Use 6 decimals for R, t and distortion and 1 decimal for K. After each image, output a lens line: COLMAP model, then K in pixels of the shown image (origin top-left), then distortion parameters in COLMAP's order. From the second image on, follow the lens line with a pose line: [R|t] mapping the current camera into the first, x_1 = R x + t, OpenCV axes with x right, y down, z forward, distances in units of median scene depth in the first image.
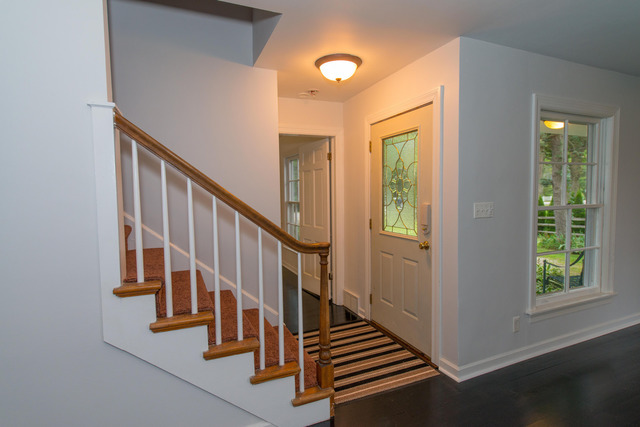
lens RADIAL K [[334.0, 0, 321.7], [0, 334.0, 215.4], [0, 0, 1]] dist [-0.011431, -0.001015]
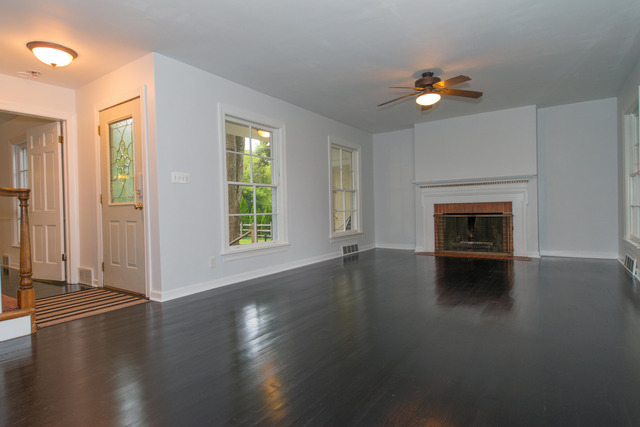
lens RADIAL K [[345.9, 0, 320.7], [0, 345.9, 211.9], [0, 0, 1]] dist [0.002655, -0.000144]
pose [[0.837418, -0.007739, 0.546509, 0.141776], [0.041450, 0.997920, -0.049381, 0.175080], [-0.544990, 0.064005, 0.835996, -0.417256]]
